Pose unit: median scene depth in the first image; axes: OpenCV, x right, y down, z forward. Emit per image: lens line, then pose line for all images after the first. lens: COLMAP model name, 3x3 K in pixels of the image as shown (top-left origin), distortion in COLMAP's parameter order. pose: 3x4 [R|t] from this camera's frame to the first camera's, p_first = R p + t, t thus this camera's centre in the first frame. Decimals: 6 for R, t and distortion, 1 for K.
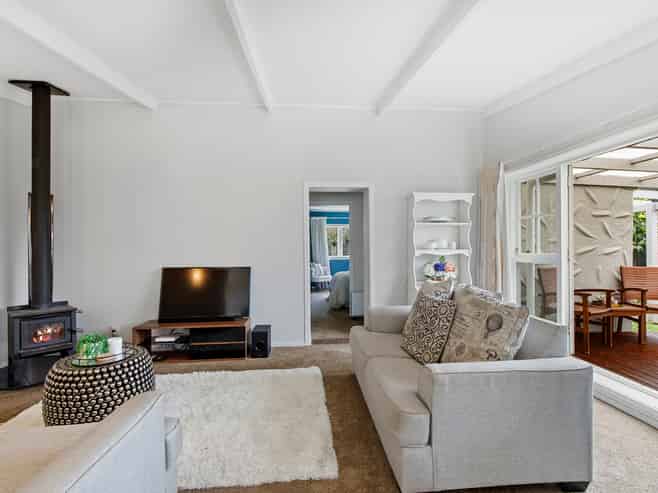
lens RADIAL K [[333.9, 0, 329.0], [0, 333.9, 246.5], [0, 0, 1]] dist [0.003147, 0.000484]
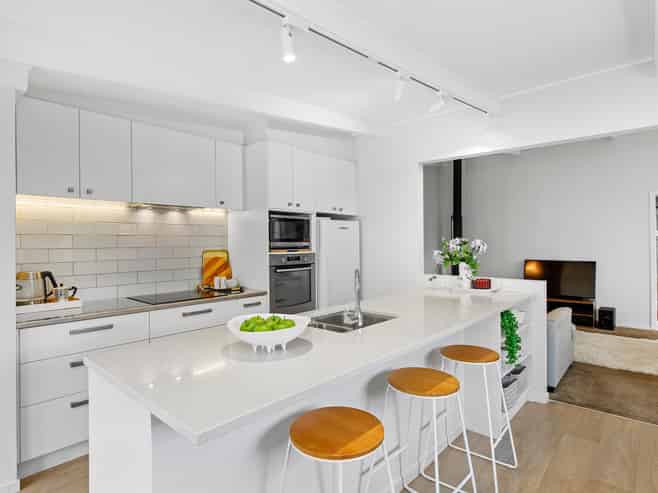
lens RADIAL K [[363.8, 0, 329.0], [0, 363.8, 246.5], [0, 0, 1]] dist [-0.001824, -0.001106]
pose [[0.689533, 0.007303, -0.724217, 0.070159], [0.002760, 0.999915, 0.012710, -0.018352], [0.724249, -0.010763, 0.689455, -0.708742]]
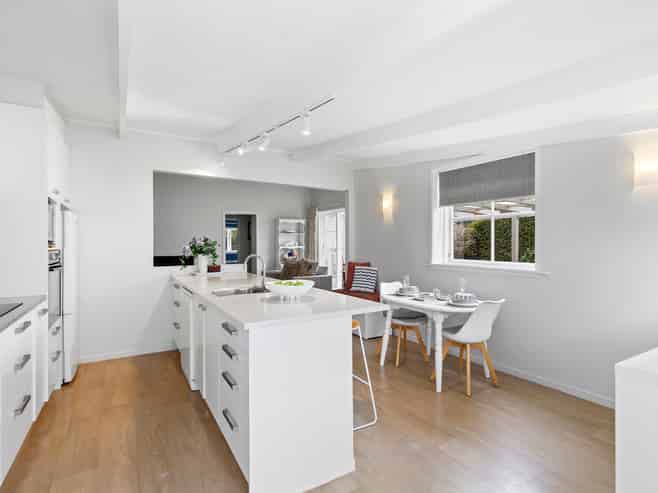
lens RADIAL K [[340.2, 0, 329.0], [0, 340.2, 246.5], [0, 0, 1]] dist [0.000115, -0.000088]
pose [[0.894313, -0.003273, 0.447430, -0.408174], [0.000653, 0.999982, 0.006011, -0.000793], [-0.447441, -0.005084, 0.894299, -1.016412]]
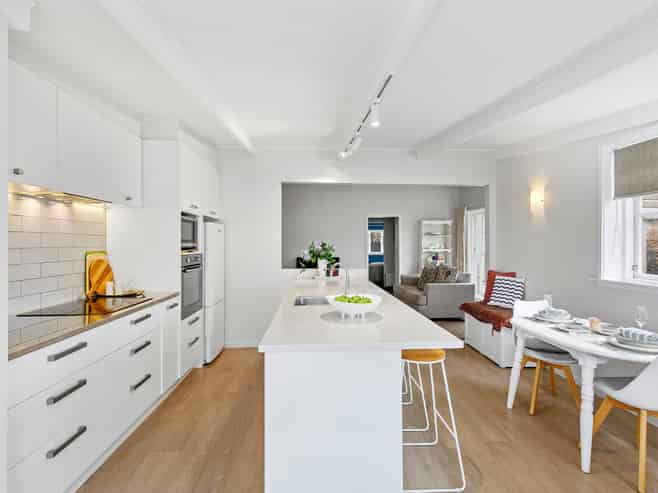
lens RADIAL K [[333.9, 0, 329.0], [0, 333.9, 246.5], [0, 0, 1]] dist [0.003147, 0.000484]
pose [[0.999733, 0.003401, -0.022859, -0.247475], [-0.003269, 0.999978, 0.005795, -0.015023], [0.022878, -0.005719, 0.999722, -0.974025]]
